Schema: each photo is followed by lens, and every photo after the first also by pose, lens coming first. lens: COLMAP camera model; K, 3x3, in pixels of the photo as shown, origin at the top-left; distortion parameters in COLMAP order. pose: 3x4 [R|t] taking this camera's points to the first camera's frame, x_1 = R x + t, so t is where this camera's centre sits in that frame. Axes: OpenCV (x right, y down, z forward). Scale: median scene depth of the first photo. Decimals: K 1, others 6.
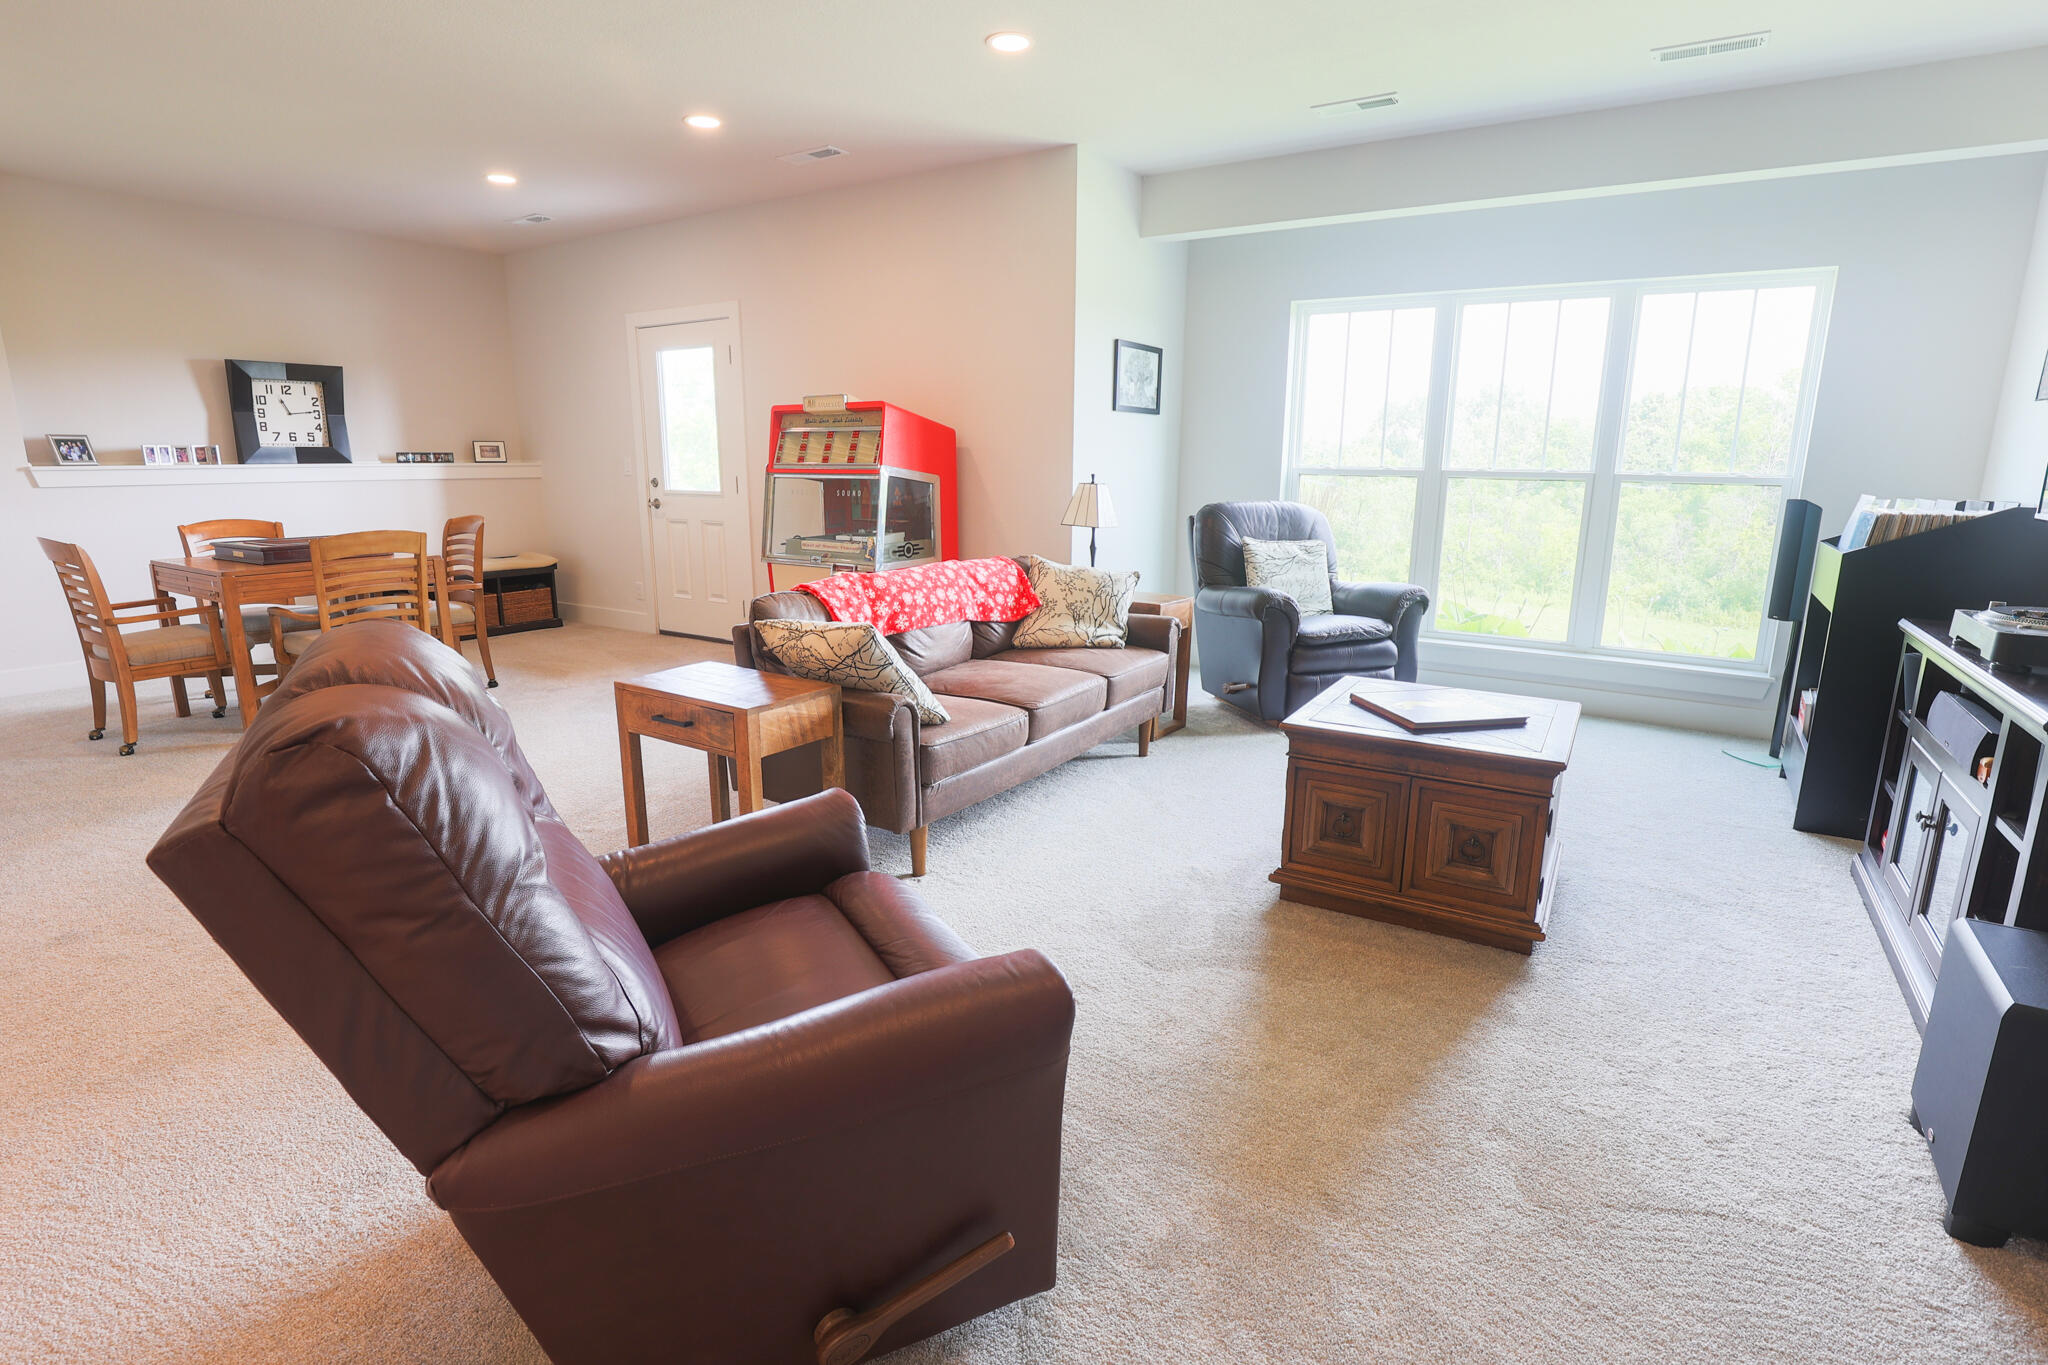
lens RADIAL K [[993.7, 0, 1028.5], [0, 993.7, 686.8], [0, 0, 1]] dist [-0.038779, 0.007719]
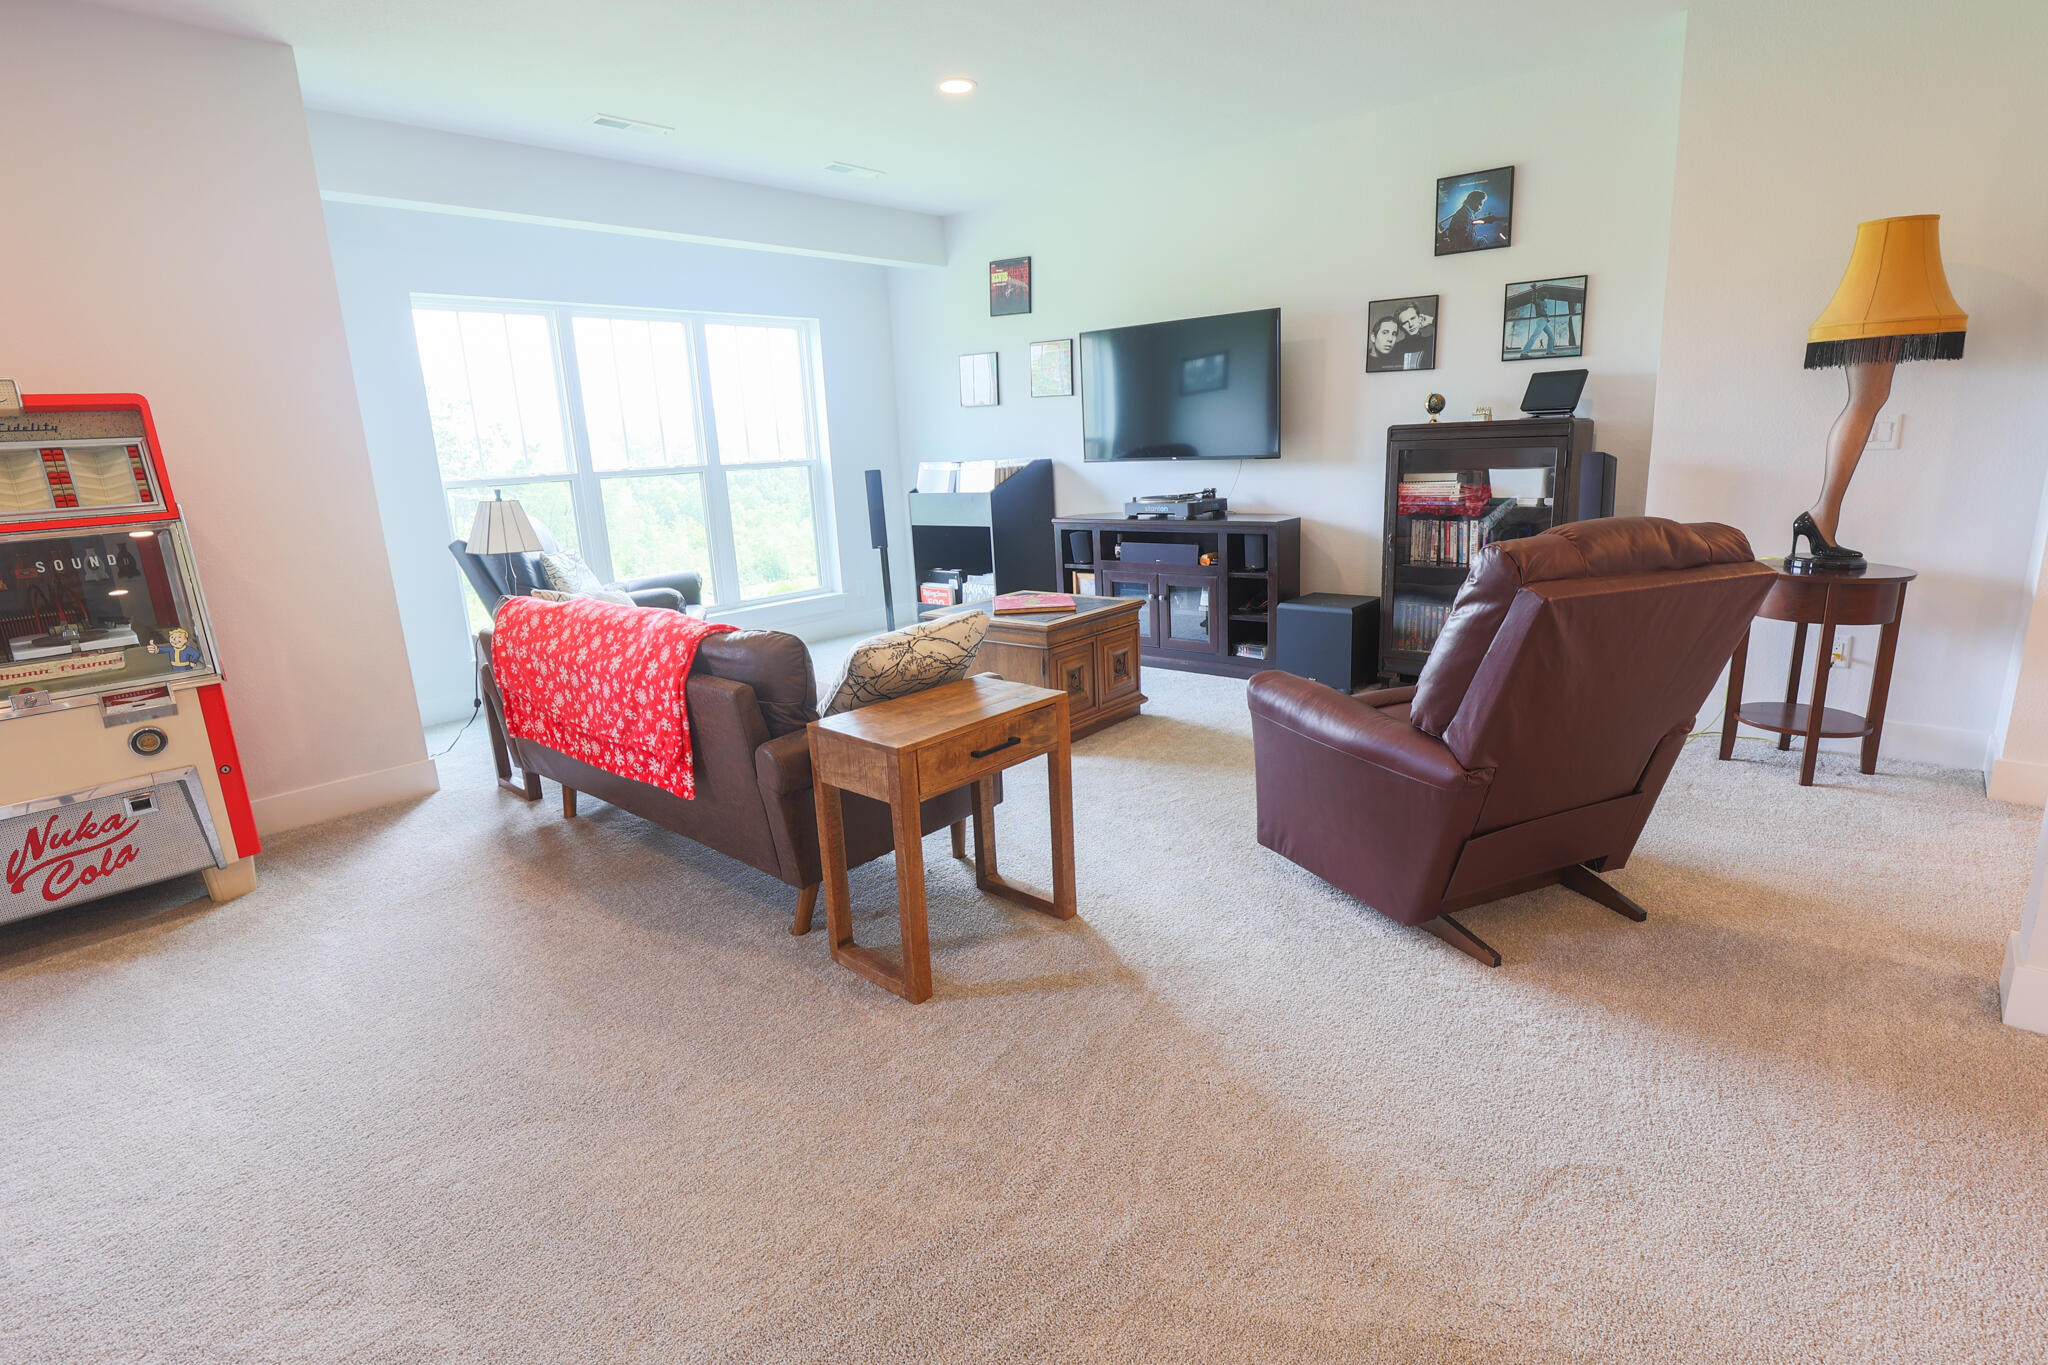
lens RADIAL K [[993.7, 0, 1024.7], [0, 993.7, 685.3], [0, 0, 1]] dist [-0.038779, 0.007719]
pose [[0.146803, -0.249184, 0.957265, -0.534899], [0.269527, 0.941209, 0.203670, -0.086104], [-0.951738, 0.228109, 0.205334, 0.357415]]
